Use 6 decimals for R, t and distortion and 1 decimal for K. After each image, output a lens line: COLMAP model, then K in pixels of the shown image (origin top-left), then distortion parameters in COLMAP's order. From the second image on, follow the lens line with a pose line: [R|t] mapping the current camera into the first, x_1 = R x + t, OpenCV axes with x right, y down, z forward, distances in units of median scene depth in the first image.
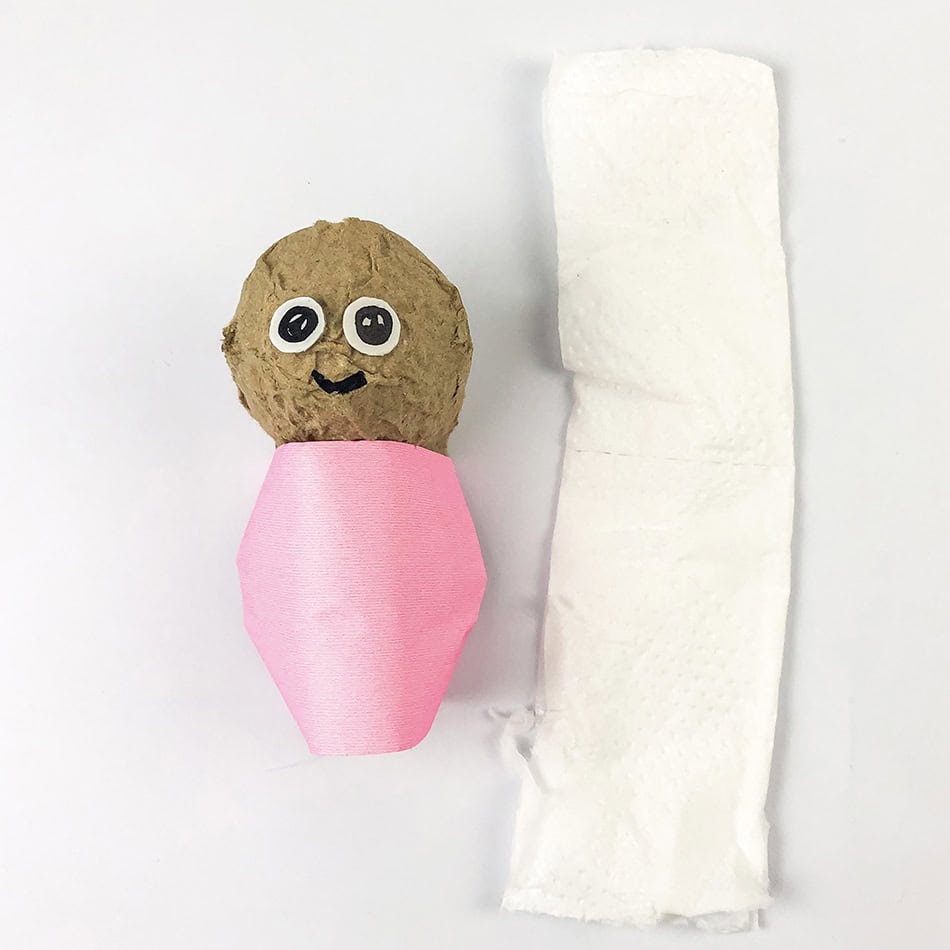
lens RADIAL K [[1094.4, 0, 495.3], [0, 1094.4, 477.0], [0, 0, 1]] dist [0.055619, 0.000000]
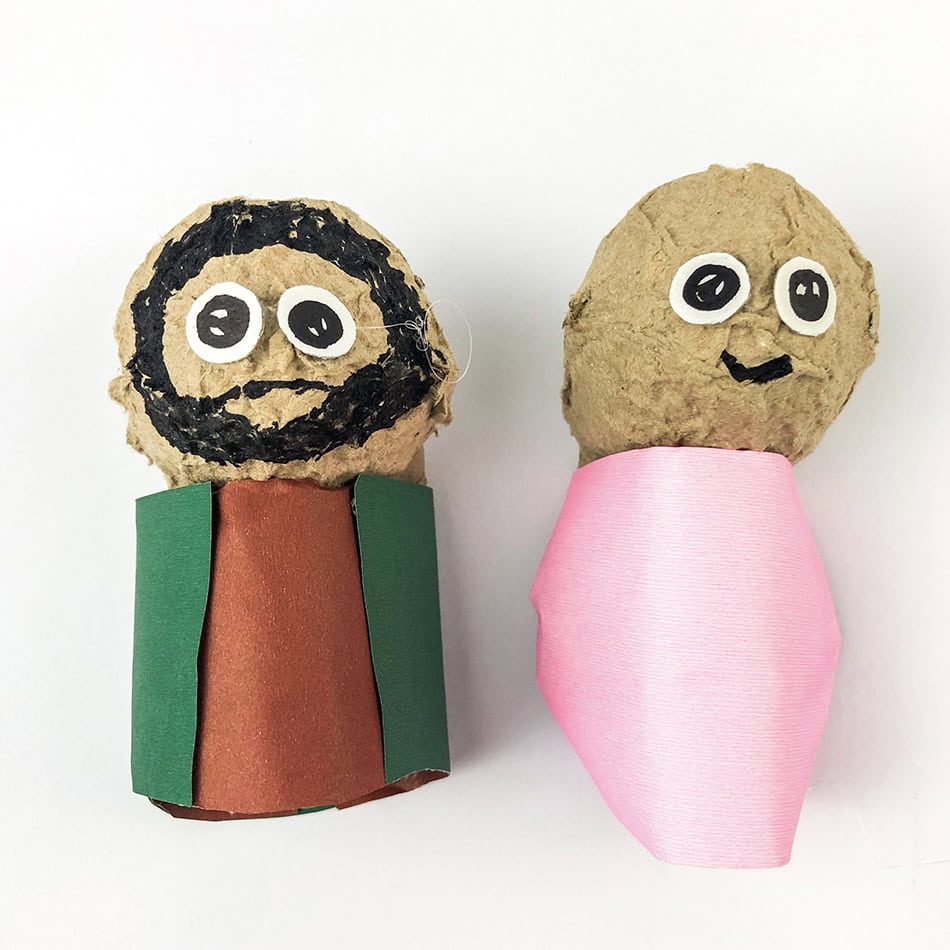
lens RADIAL K [[1094.4, 0, 482.8], [0, 1094.4, 477.7], [0, 0, 1]] dist [0.055619, 0.000000]
pose [[0.998009, 0.062956, -0.003826, -0.312889], [-0.063072, 0.996269, -0.058900, 0.044119], [0.000104, 0.059024, 0.998257, 0.241630]]
